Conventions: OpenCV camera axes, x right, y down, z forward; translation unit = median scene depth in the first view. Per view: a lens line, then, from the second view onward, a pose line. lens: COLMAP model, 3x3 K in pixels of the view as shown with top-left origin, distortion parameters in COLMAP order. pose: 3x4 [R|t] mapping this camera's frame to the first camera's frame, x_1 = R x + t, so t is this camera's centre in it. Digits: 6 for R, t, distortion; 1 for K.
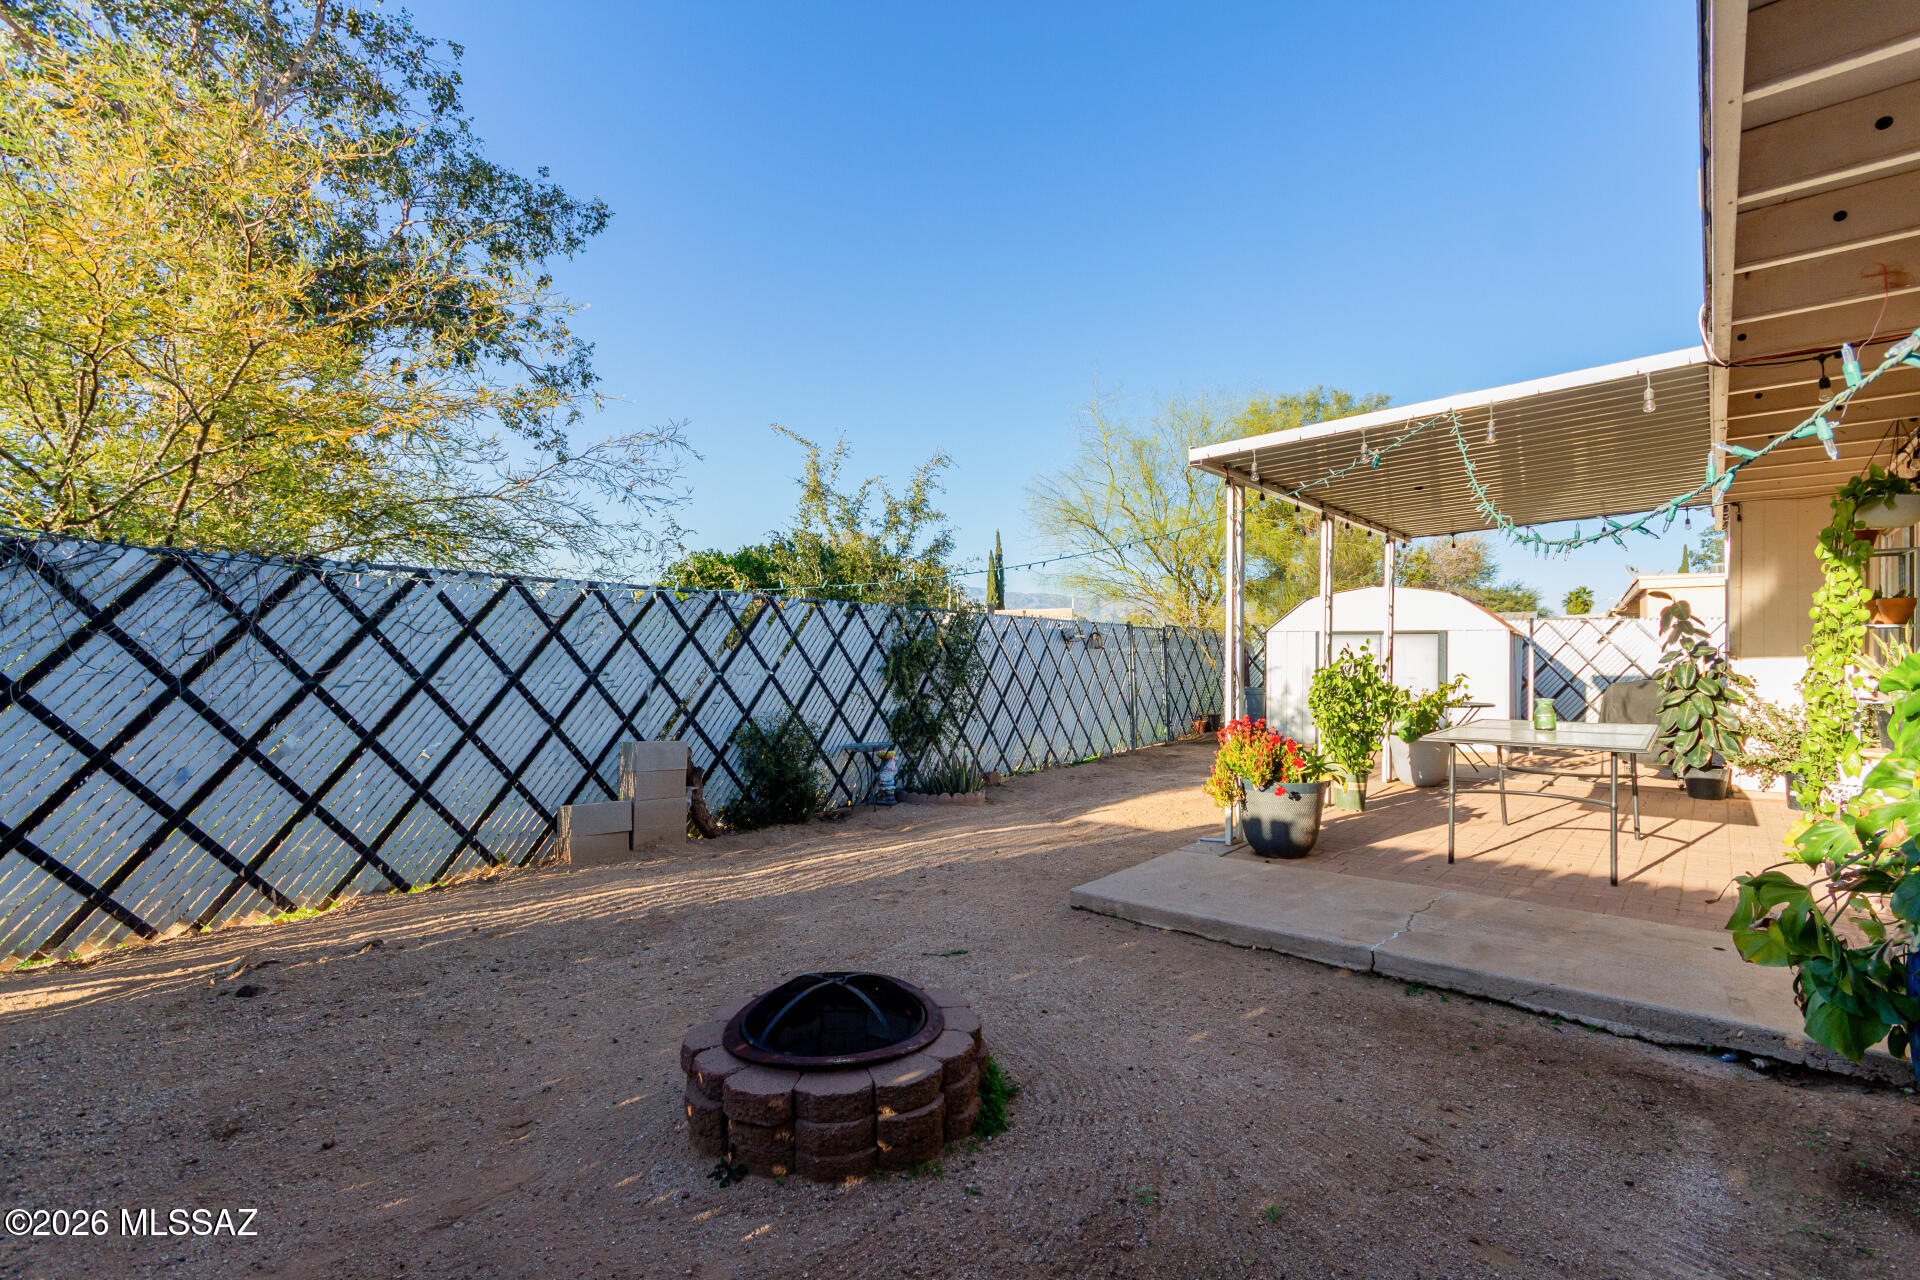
lens RADIAL K [[869.0, 0, 960.0], [0, 869.0, 640.0], [0, 0, 1]] dist [-0.001351, 0.000073]
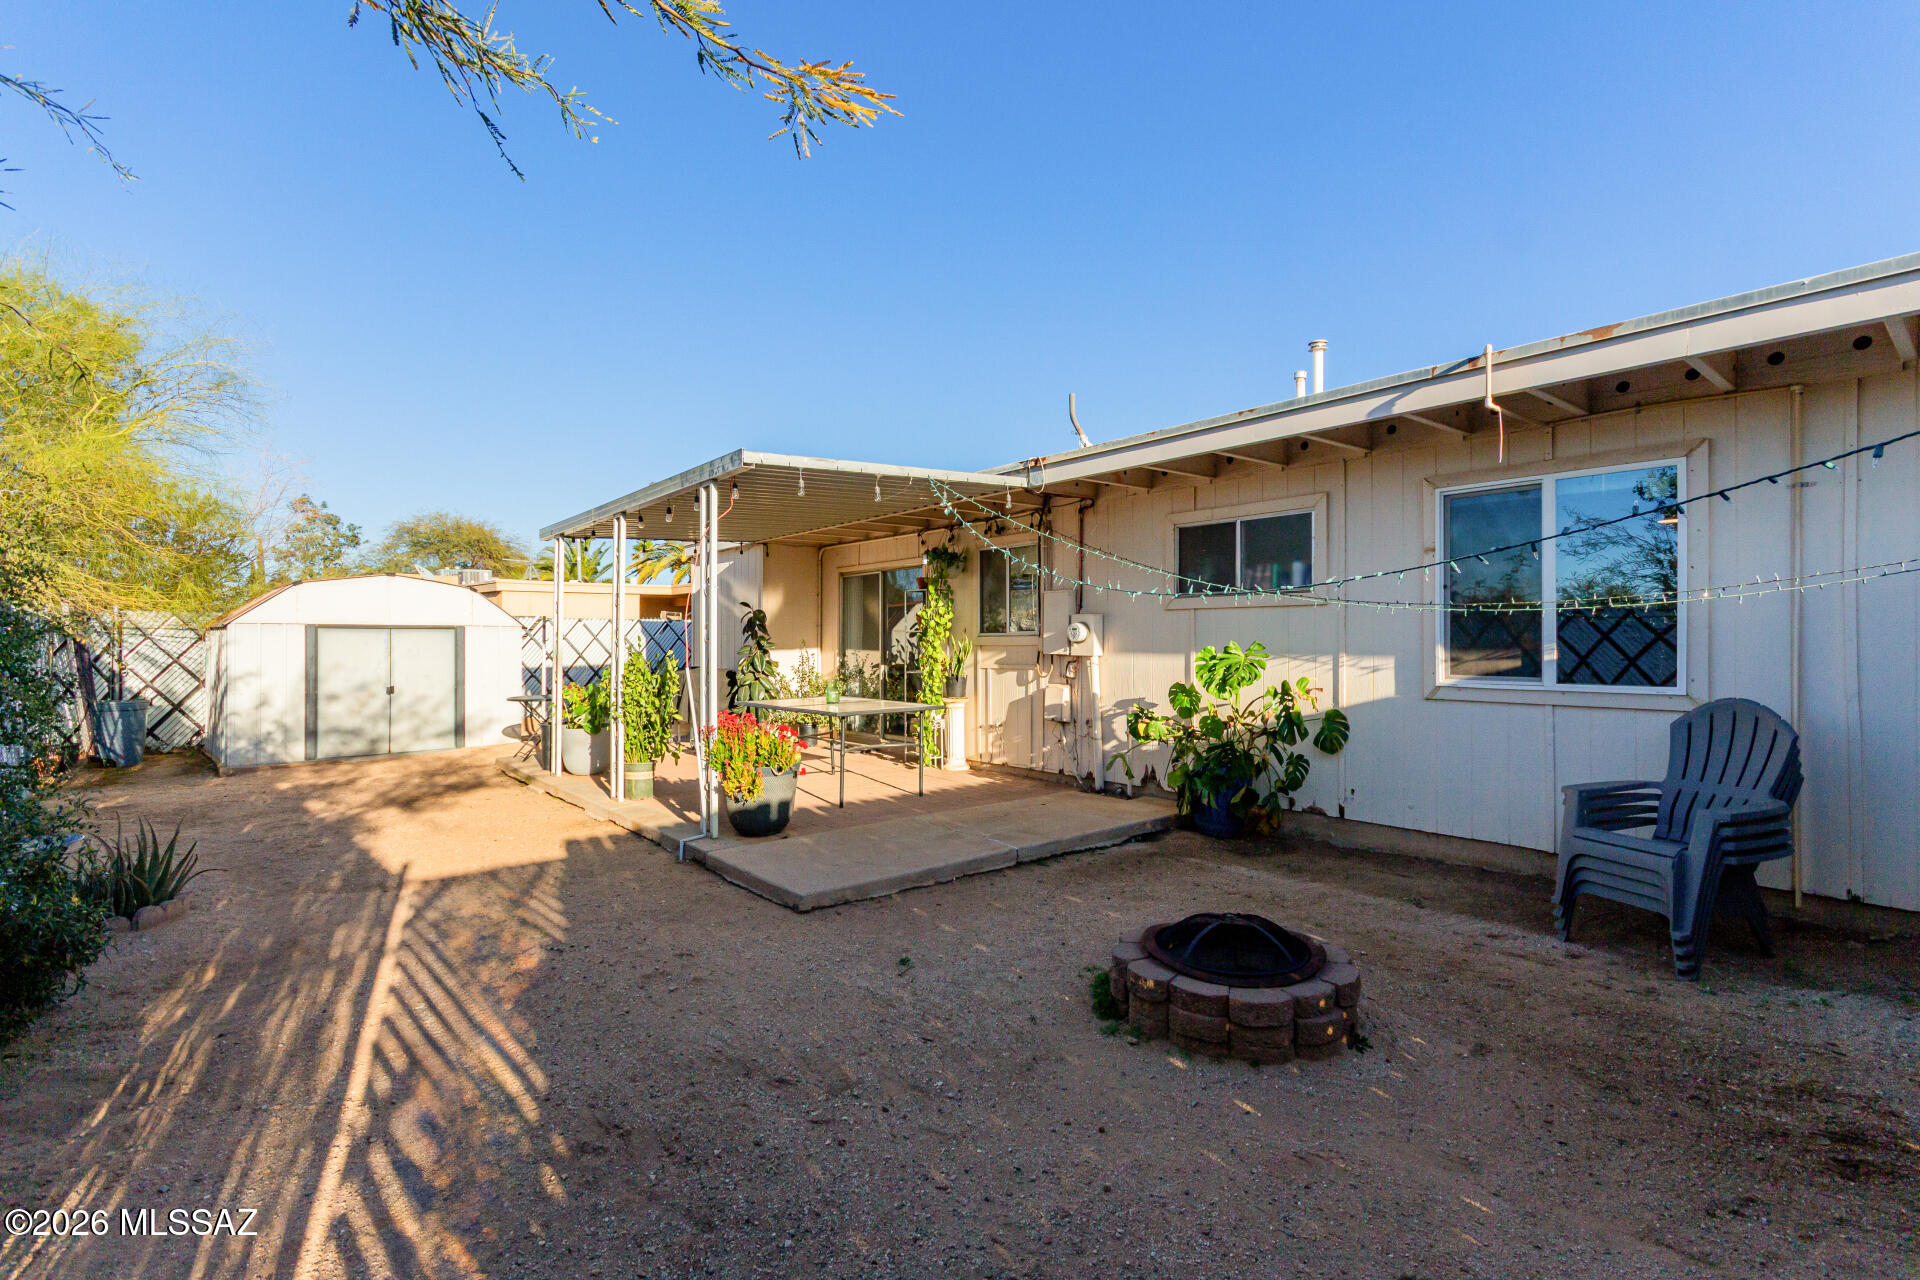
lens RADIAL K [[893.9, 0, 970.6], [0, 893.9, 645.0], [0, 0, 1]] dist [0.003597, 0.001238]
pose [[0.173534, -0.002157, 0.984825, -0.966866], [-0.006371, 0.999974, 0.003313, 0.006415], [-0.984807, -0.006850, 0.173516, 0.764788]]
